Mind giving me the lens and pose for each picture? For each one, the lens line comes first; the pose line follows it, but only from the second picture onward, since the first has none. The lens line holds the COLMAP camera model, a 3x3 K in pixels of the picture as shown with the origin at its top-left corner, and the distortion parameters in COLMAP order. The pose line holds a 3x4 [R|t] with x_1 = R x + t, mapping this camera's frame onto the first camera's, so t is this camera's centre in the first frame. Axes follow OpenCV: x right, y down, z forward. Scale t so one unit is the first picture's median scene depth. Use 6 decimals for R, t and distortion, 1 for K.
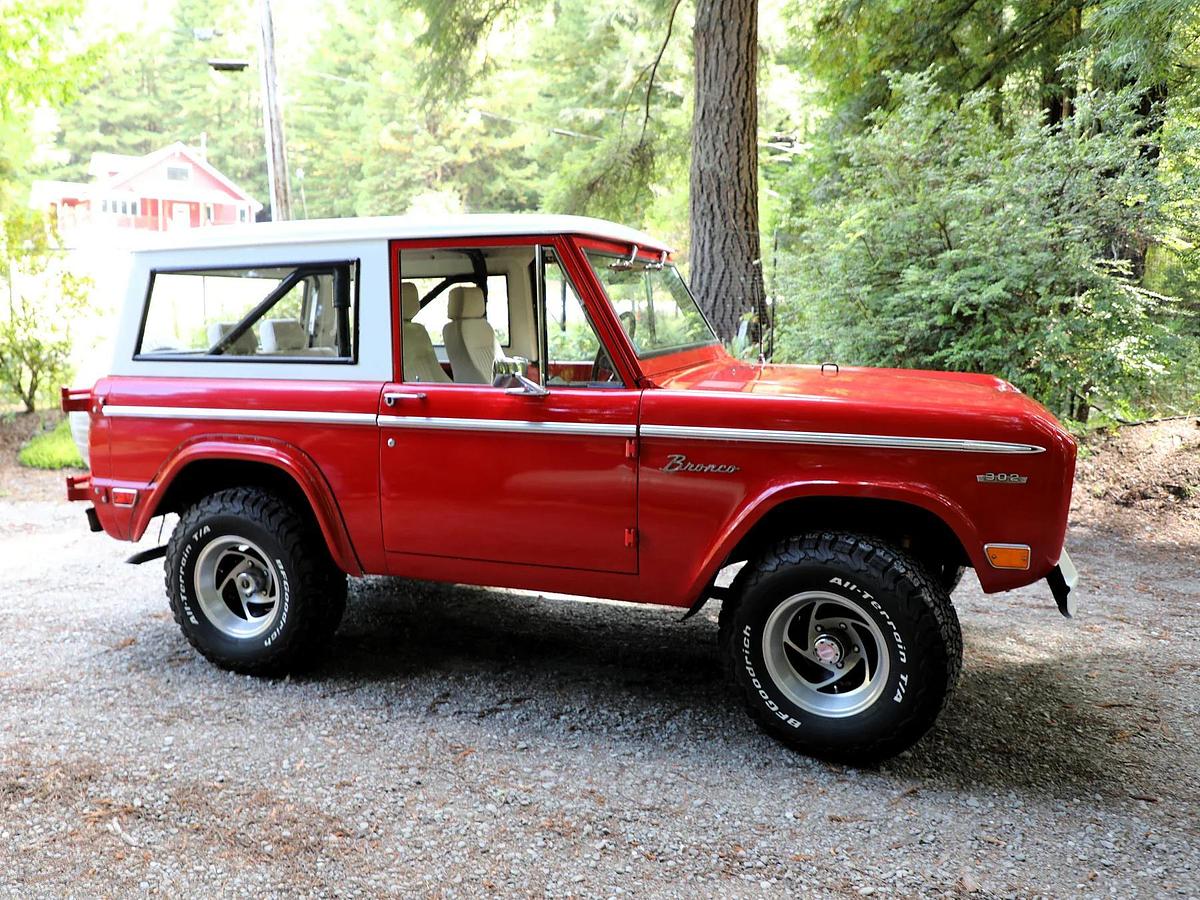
lens RADIAL K [[881.4, 0, 592.4], [0, 881.4, 449.2], [0, 0, 1]] dist [-0.036859, 0.002349]
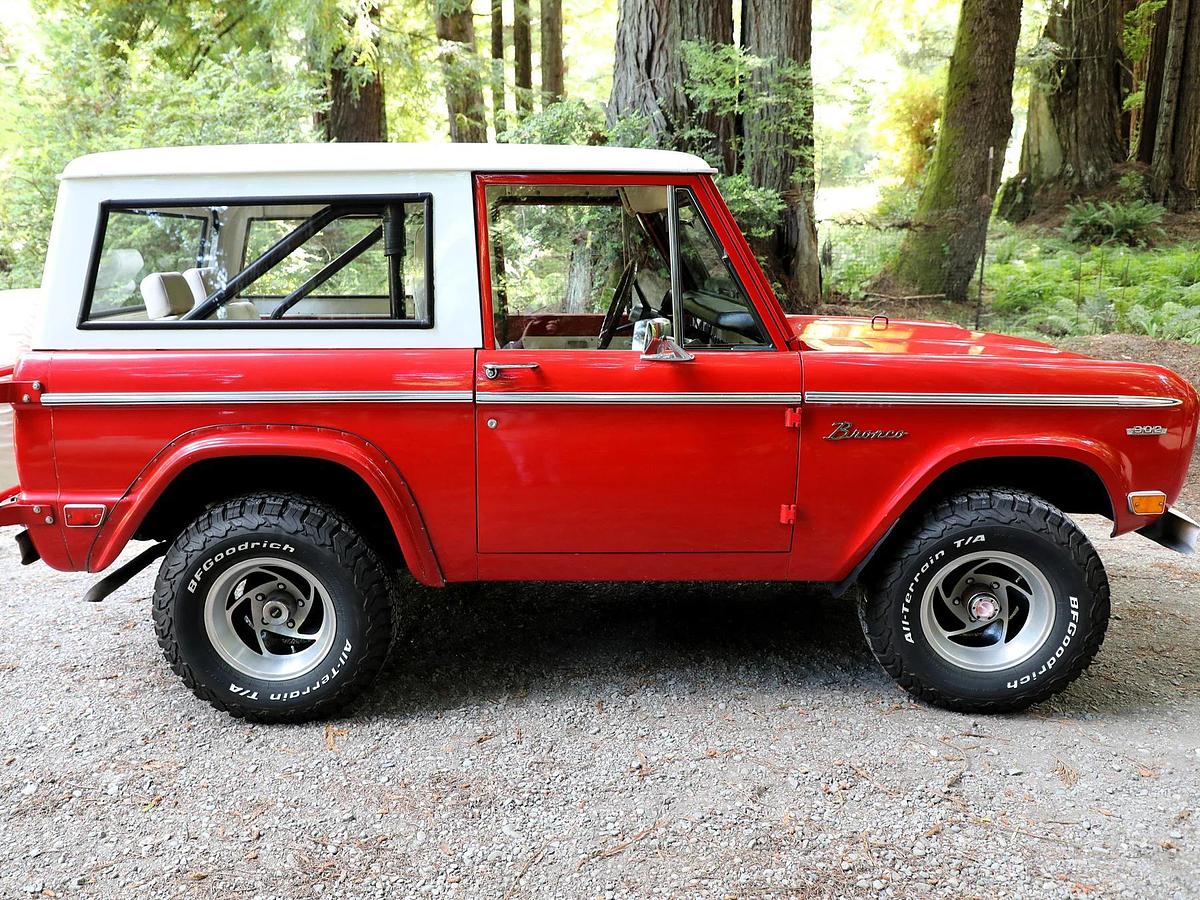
lens RADIAL K [[881.4, 0, 592.4], [0, 881.4, 449.2], [0, 0, 1]] dist [-0.036859, 0.002349]
pose [[0.942439, -0.068693, 0.327246, -0.402046], [0.043171, 0.995476, 0.084635, -0.048078], [-0.331580, -0.065636, 0.941141, 0.183686]]
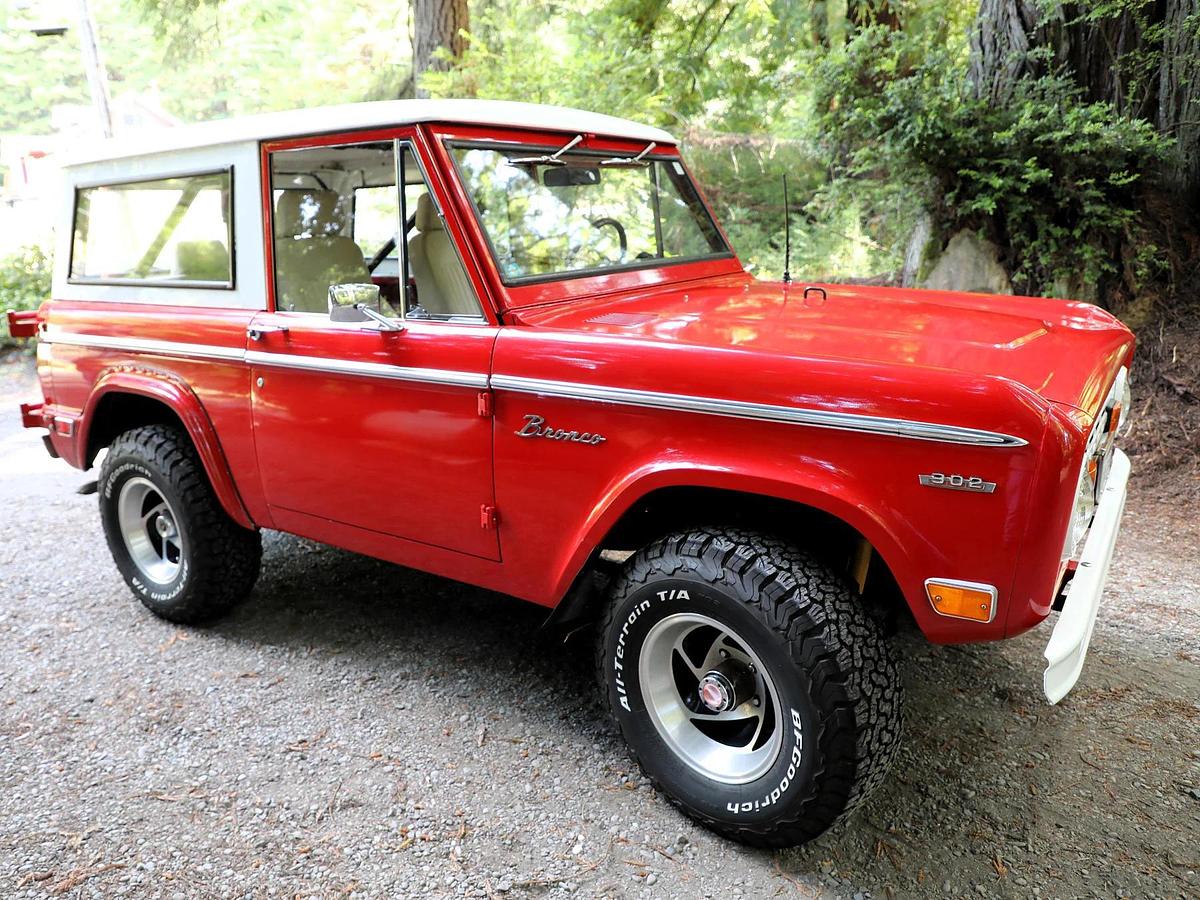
lens RADIAL K [[893.7, 0, 548.2], [0, 893.7, 449.3], [0, 0, 1]] dist [-0.050338, 0.005801]
pose [[0.958376, 0.050204, -0.281059, 0.284026], [-0.018387, 0.993228, 0.114719, -0.046322], [0.284915, -0.104776, 0.952809, 0.234698]]
